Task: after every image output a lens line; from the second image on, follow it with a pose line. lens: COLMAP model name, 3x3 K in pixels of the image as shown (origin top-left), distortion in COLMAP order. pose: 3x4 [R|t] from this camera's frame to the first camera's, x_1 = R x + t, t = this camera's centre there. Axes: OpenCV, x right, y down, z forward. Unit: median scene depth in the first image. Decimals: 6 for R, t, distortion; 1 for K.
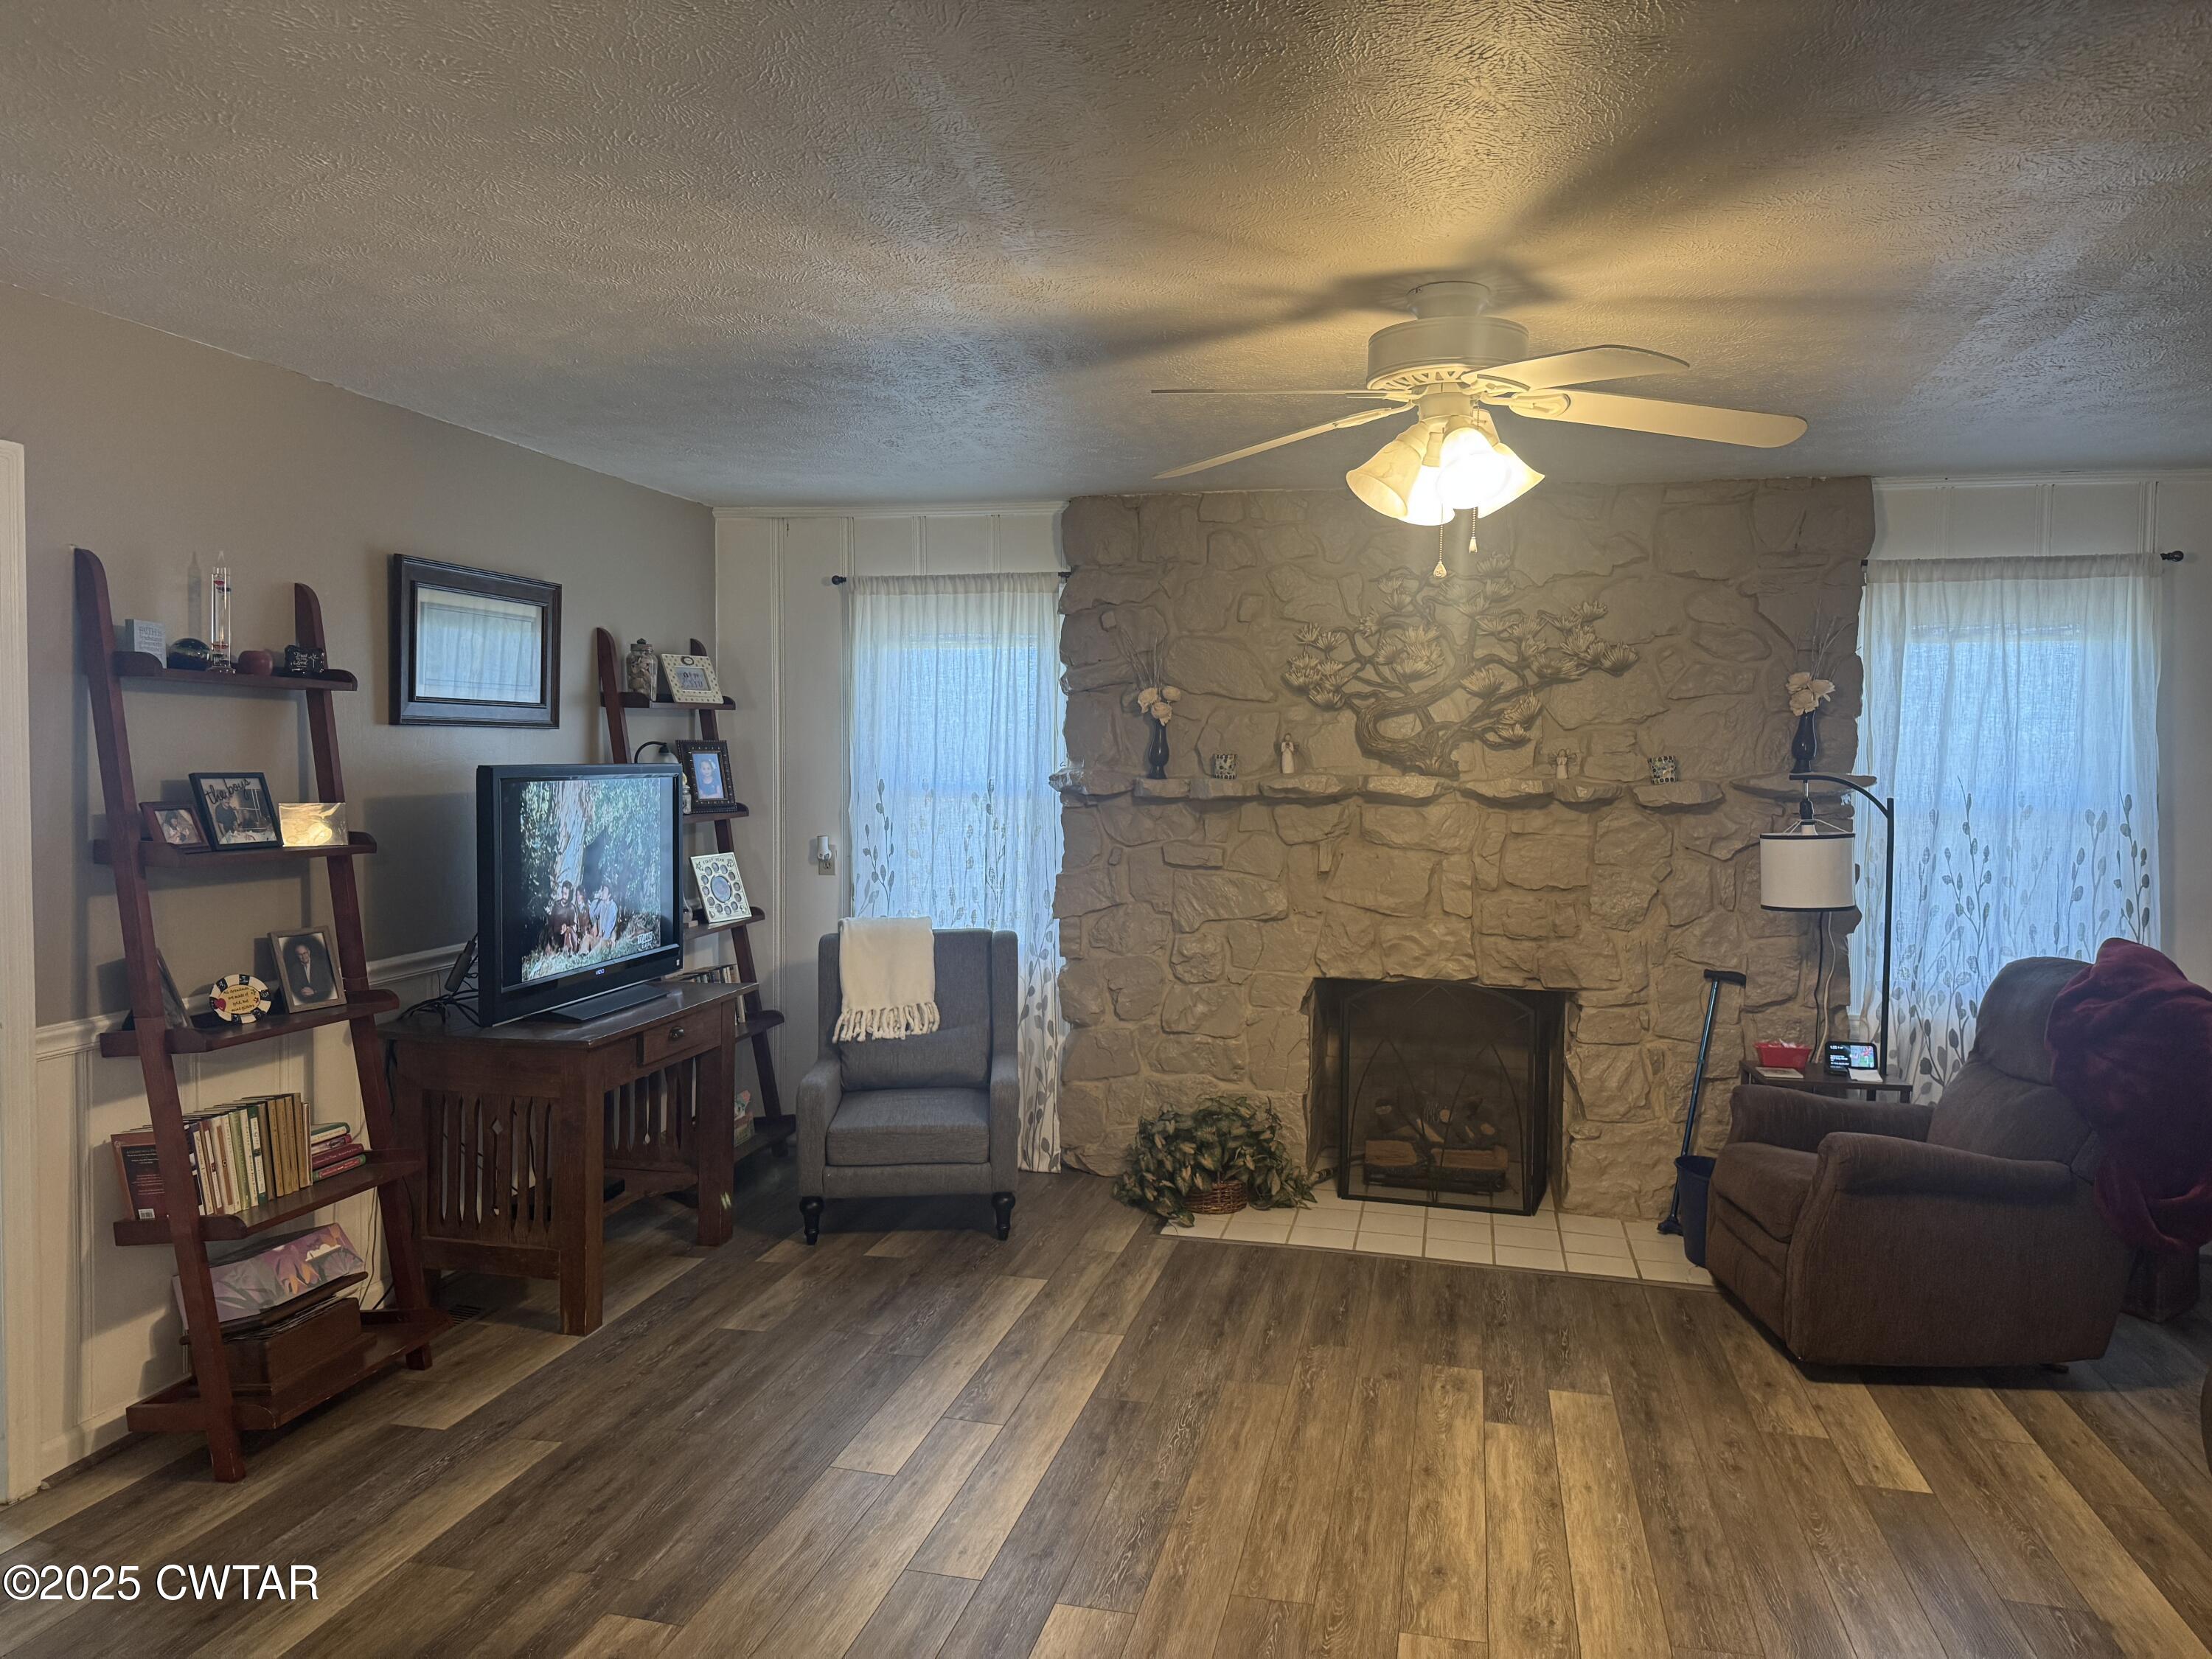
lens RADIAL K [[1557.2, 0, 1098.9], [0, 1557.2, 826.4], [0, 0, 1]] dist [0.028420, -0.011889]
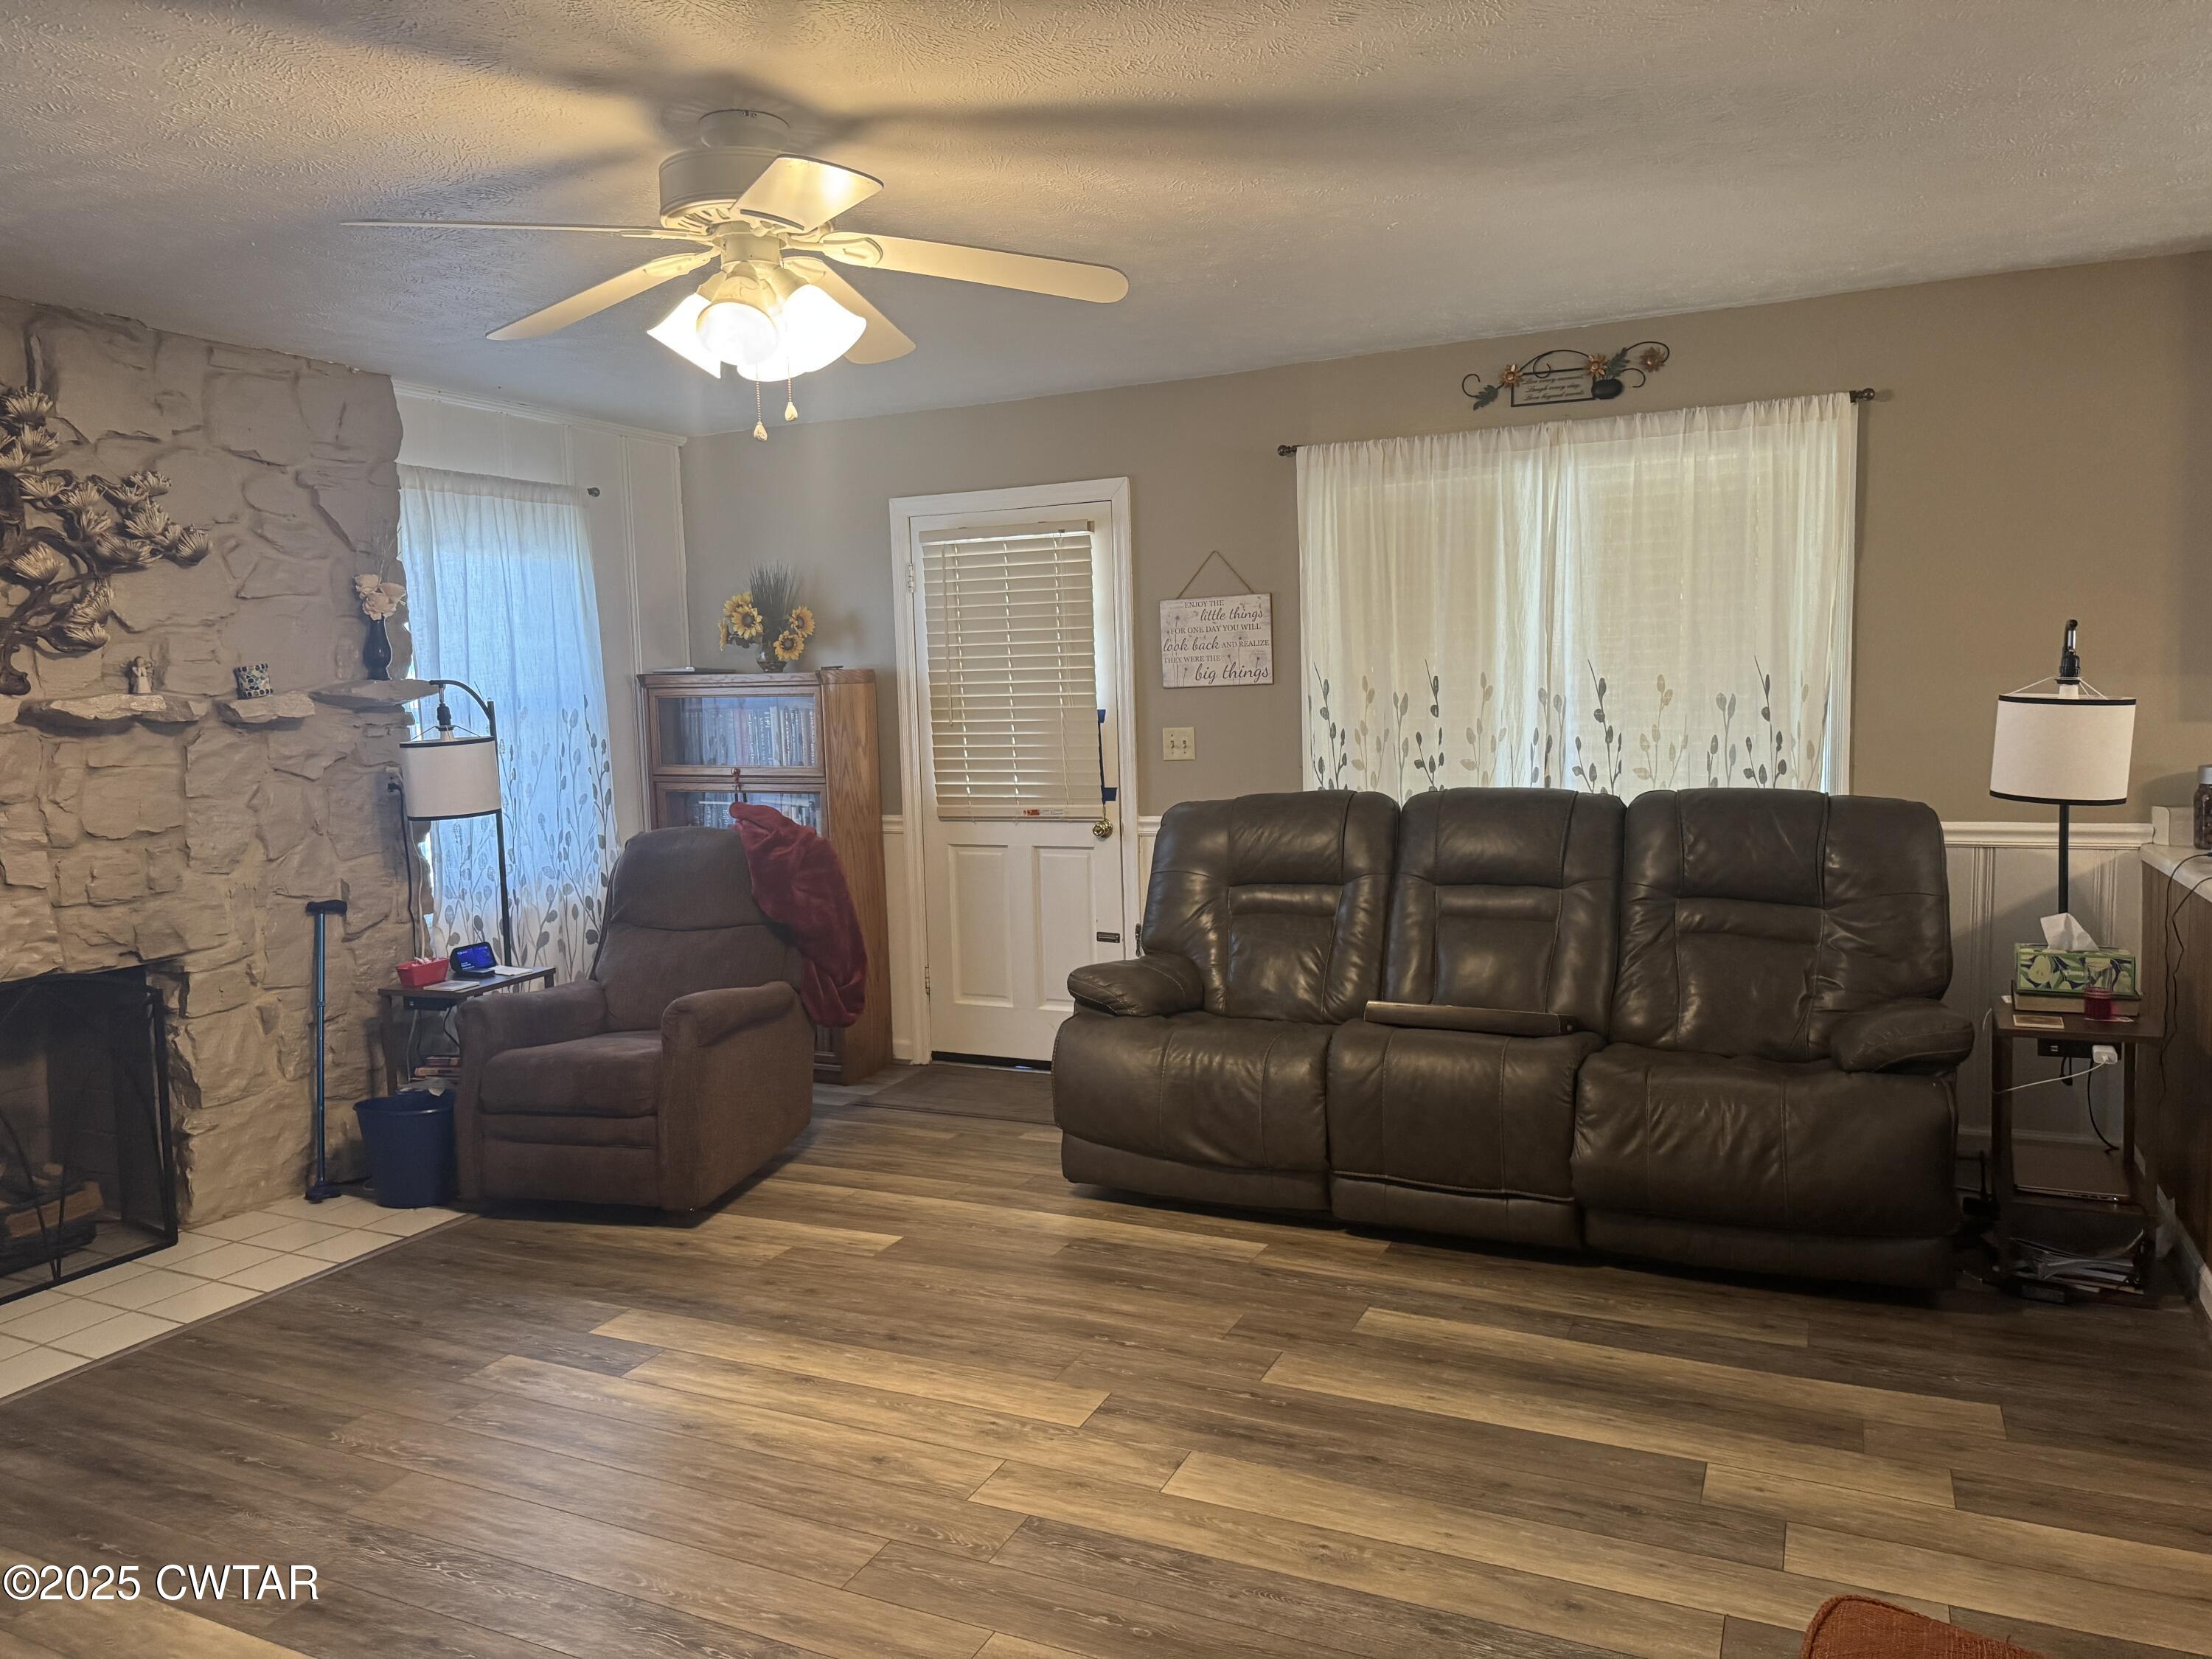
lens RADIAL K [[1557.2, 0, 1092.3], [0, 1557.2, 823.4], [0, 0, 1]] dist [0.028420, -0.011889]
pose [[0.207585, -0.104958, 0.972570, -0.401167], [0.074927, 0.993012, 0.091171, -0.002269], [-0.975343, 0.053946, 0.213998, 0.377902]]
